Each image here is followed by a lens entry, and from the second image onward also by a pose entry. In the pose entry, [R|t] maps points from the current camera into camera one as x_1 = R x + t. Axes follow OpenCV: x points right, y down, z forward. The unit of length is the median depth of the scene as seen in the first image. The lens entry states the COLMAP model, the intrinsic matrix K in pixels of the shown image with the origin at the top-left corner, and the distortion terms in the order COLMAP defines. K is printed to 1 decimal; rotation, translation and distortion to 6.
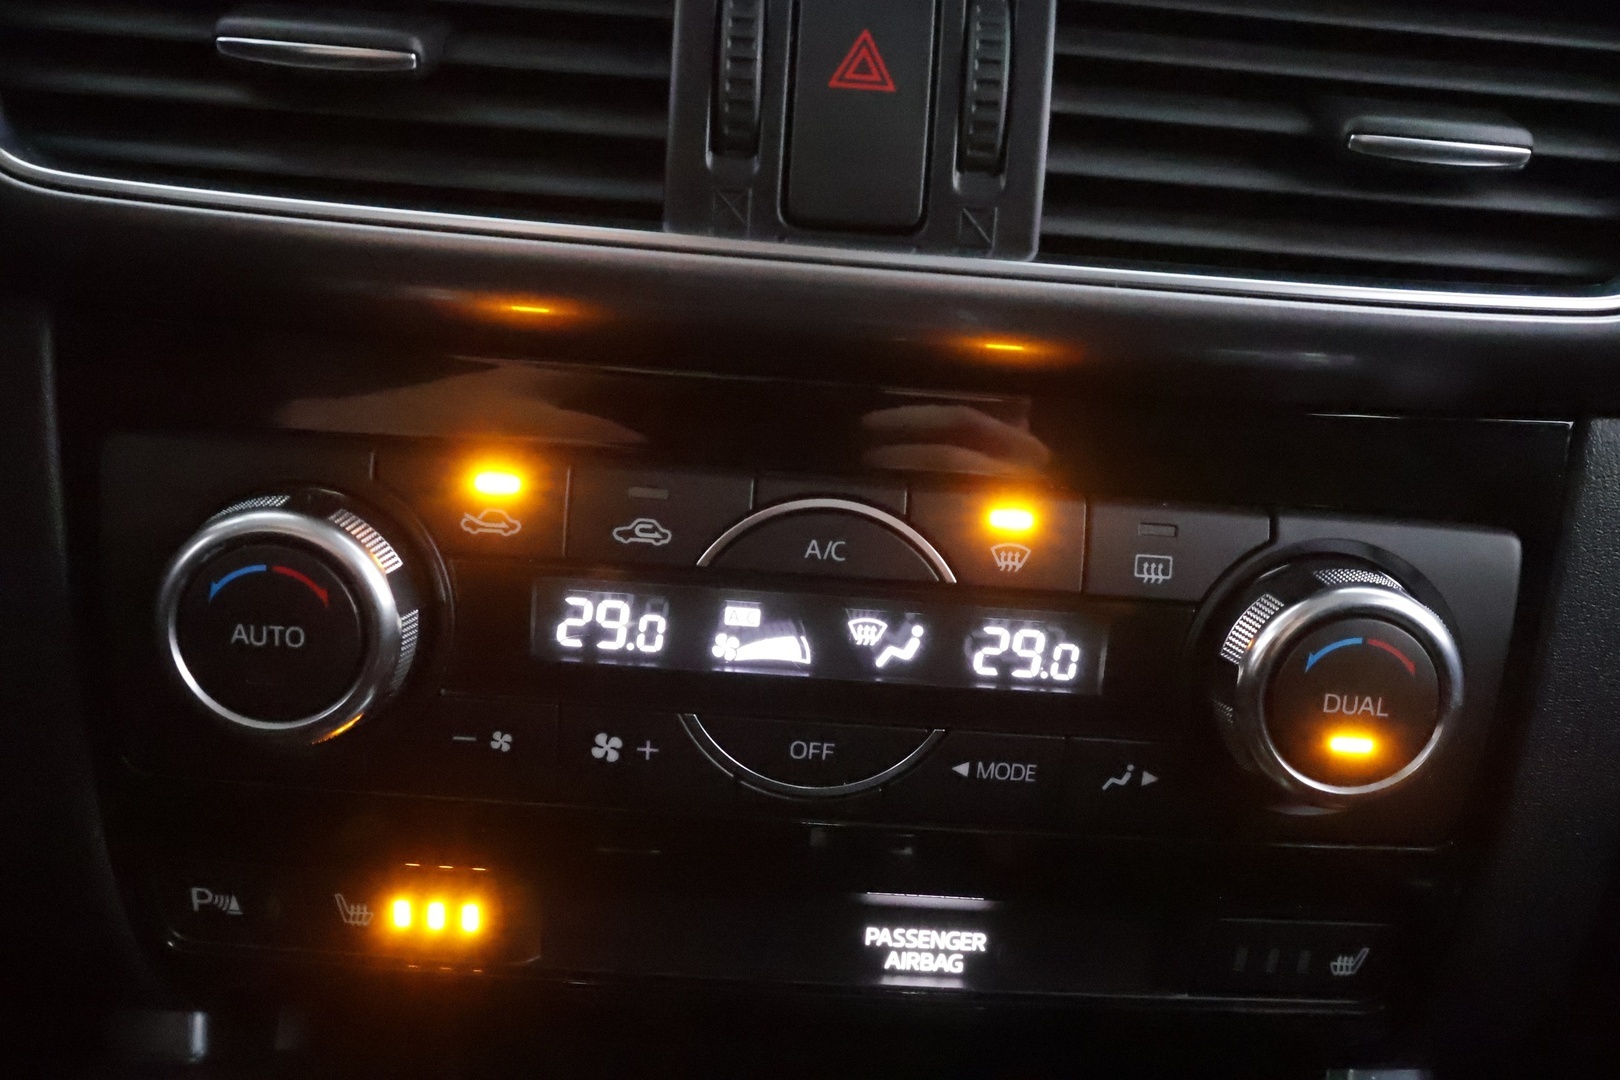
lens RADIAL K [[1264.1, 0, 810.0], [0, 1264.1, 540.0], [0, 0, 1]] dist [-0.003709, -0.004624]
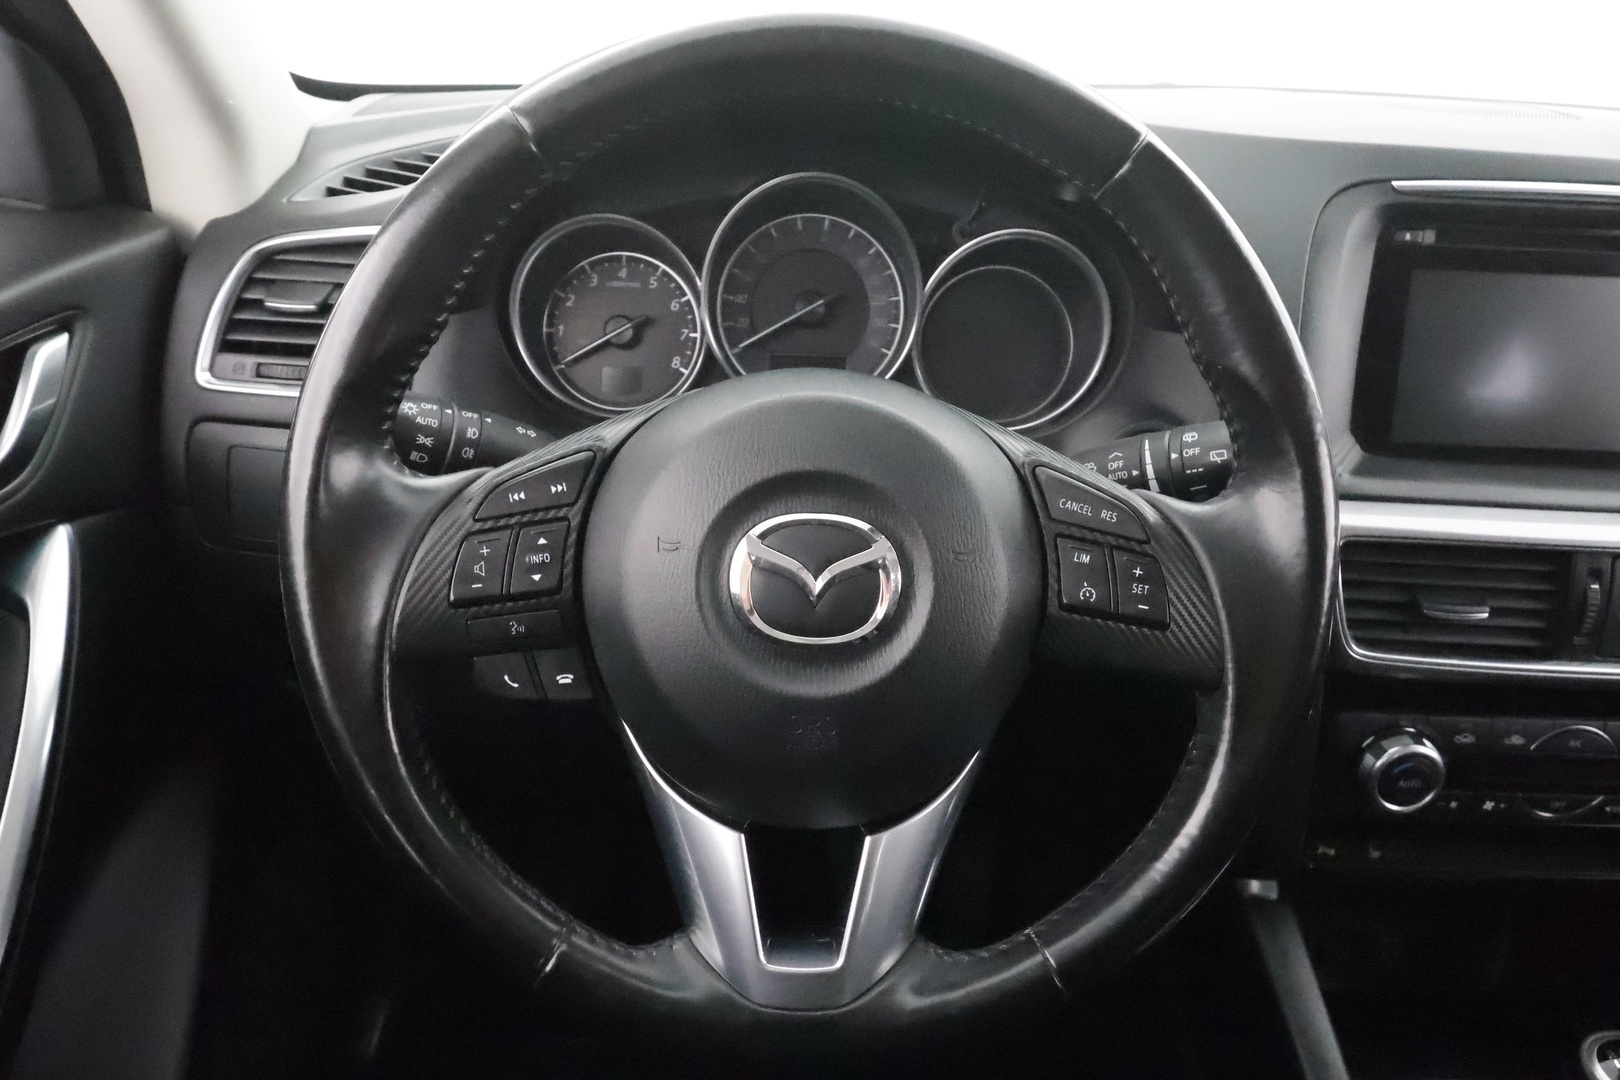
lens RADIAL K [[1158.1, 0, 810.0], [0, 1158.1, 540.0], [0, 0, 1]] dist [0.000775, 0.000460]
pose [[0.998972, -0.023664, -0.038654, -1.654447], [0.030422, 0.982293, 0.184862, -1.011380], [0.033595, -0.185848, 0.982004, -1.624845]]
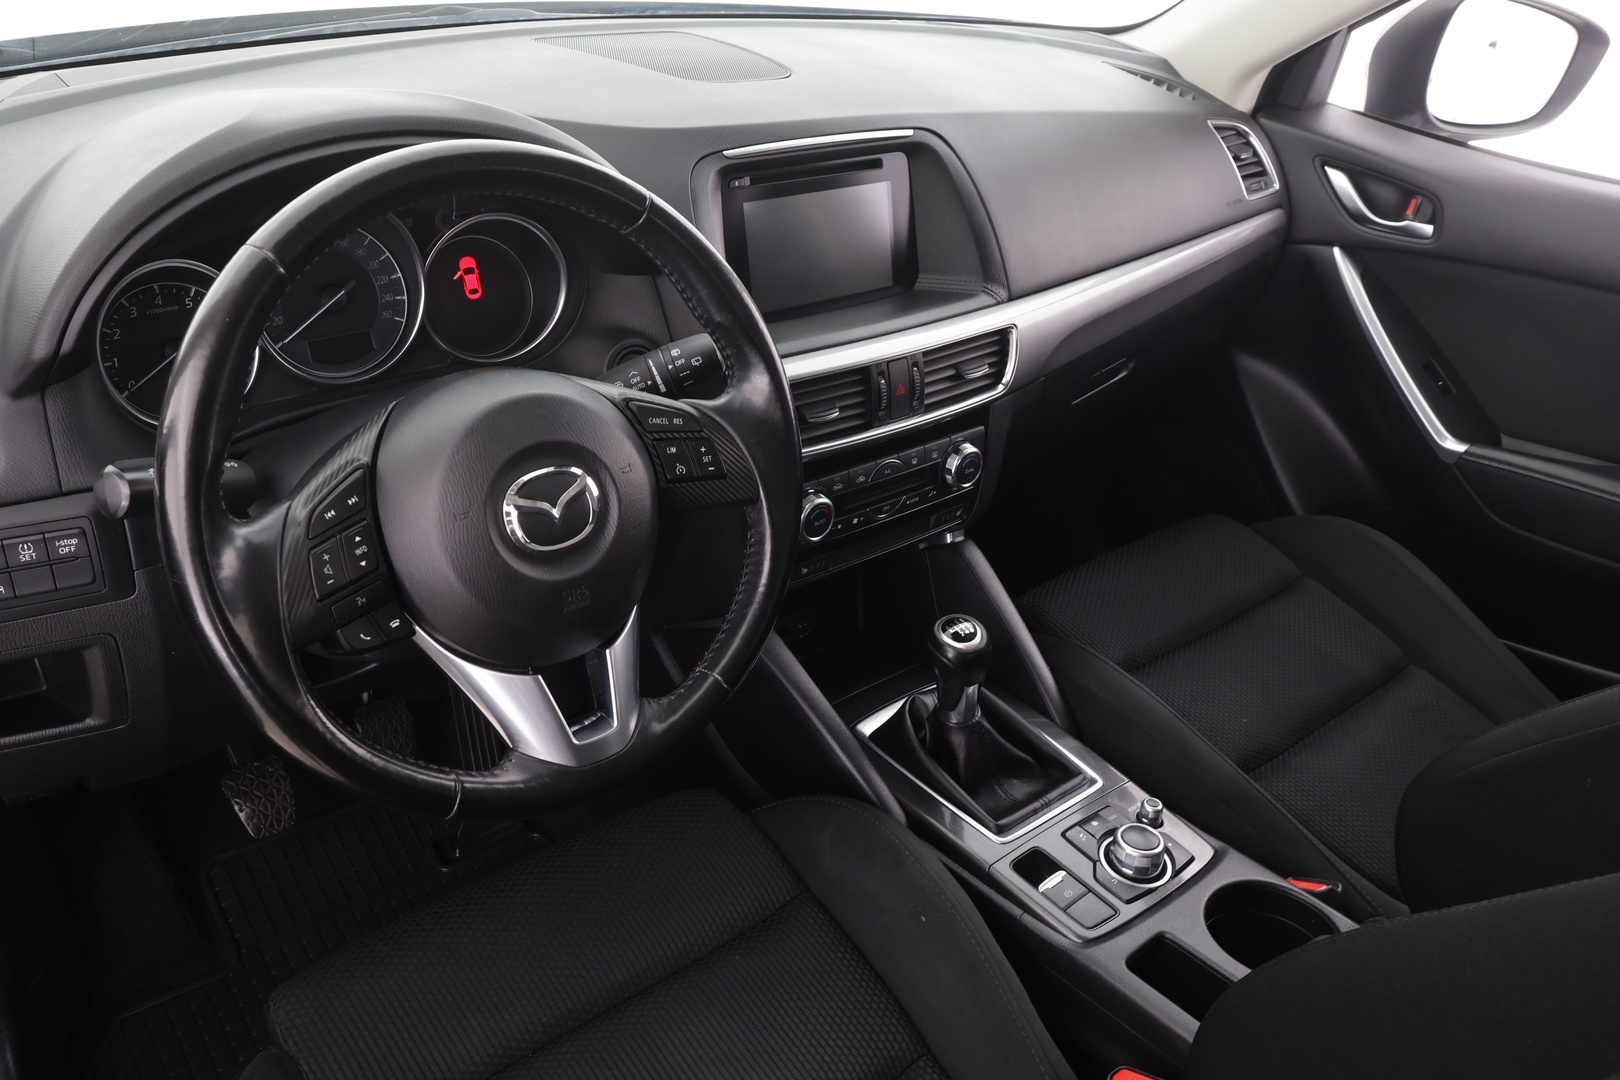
lens RADIAL K [[1264.1, 0, 810.0], [0, 1264.1, 540.0], [0, 0, 1]] dist [-0.003709, -0.004624]
pose [[0.794955, -0.325731, 0.511807, -2.903556], [0.130351, 0.915640, 0.380278, -1.697749], [-0.592499, -0.235590, 0.770352, -2.765077]]
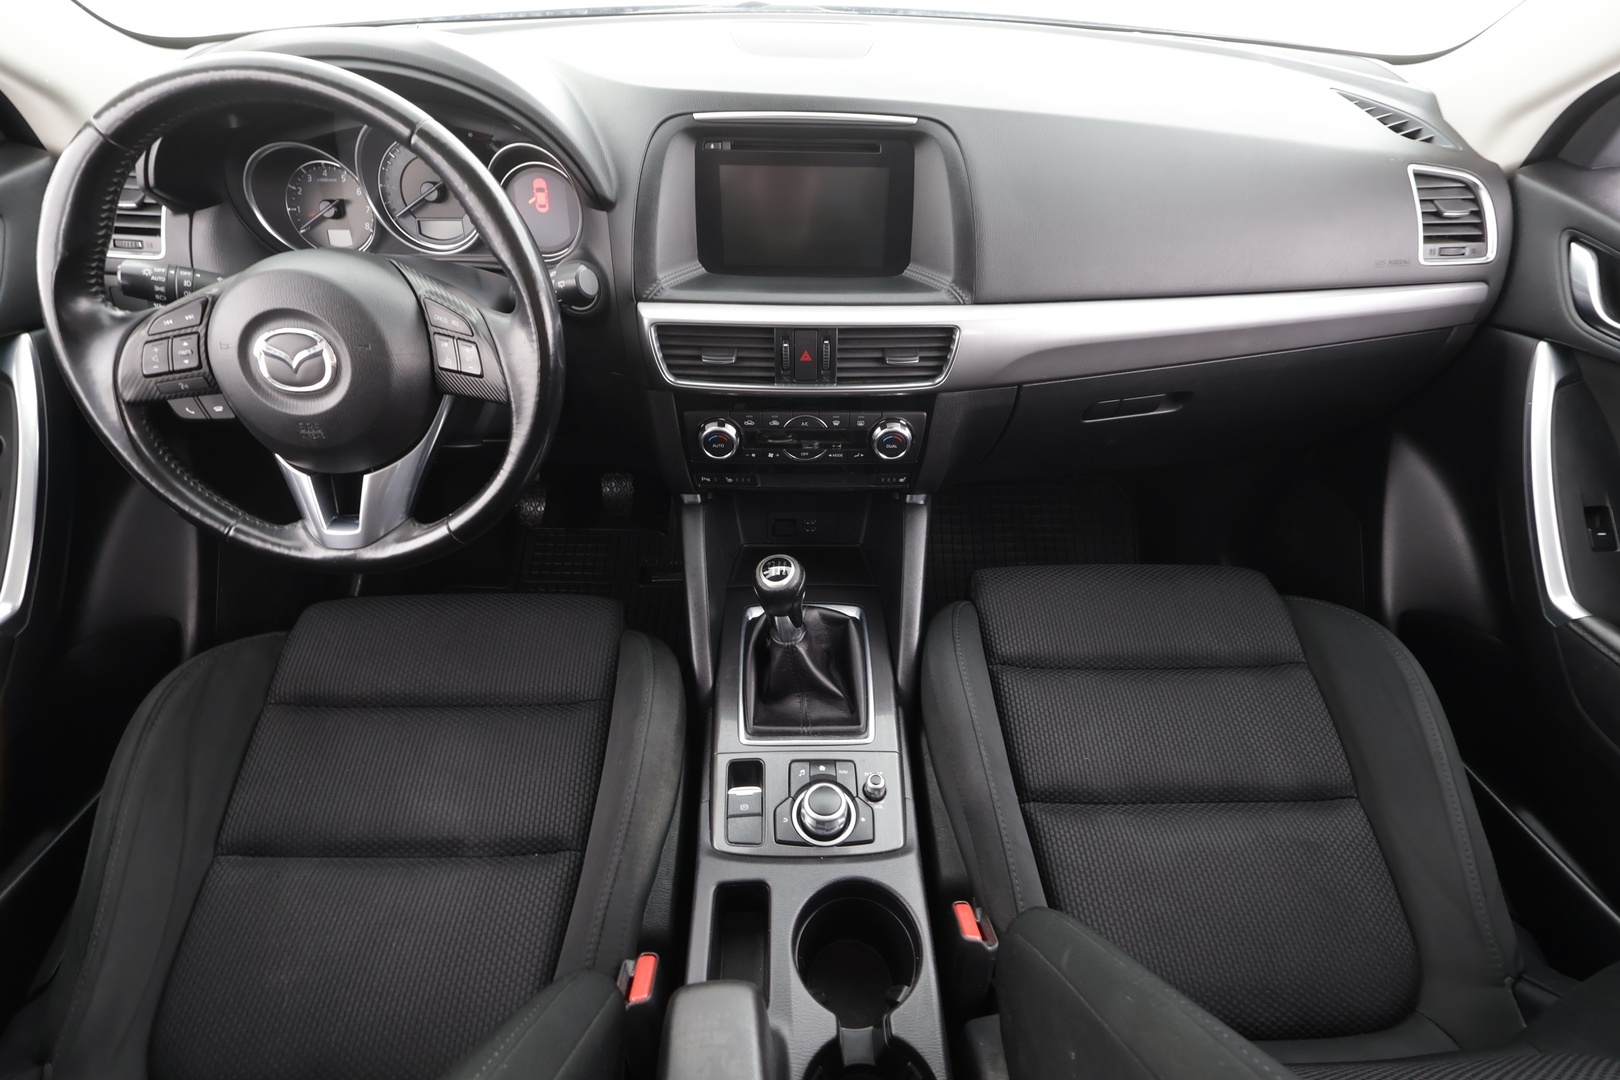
lens RADIAL K [[743.6, 0, 810.0], [0, 743.6, 540.0], [0, 0, 1]] dist [-0.006603, -0.000236]
pose [[0.998146, -0.036390, -0.048787, 0.187947], [0.055497, 0.873286, 0.484038, -1.210071], [0.024991, -0.485848, 0.873686, -2.333635]]
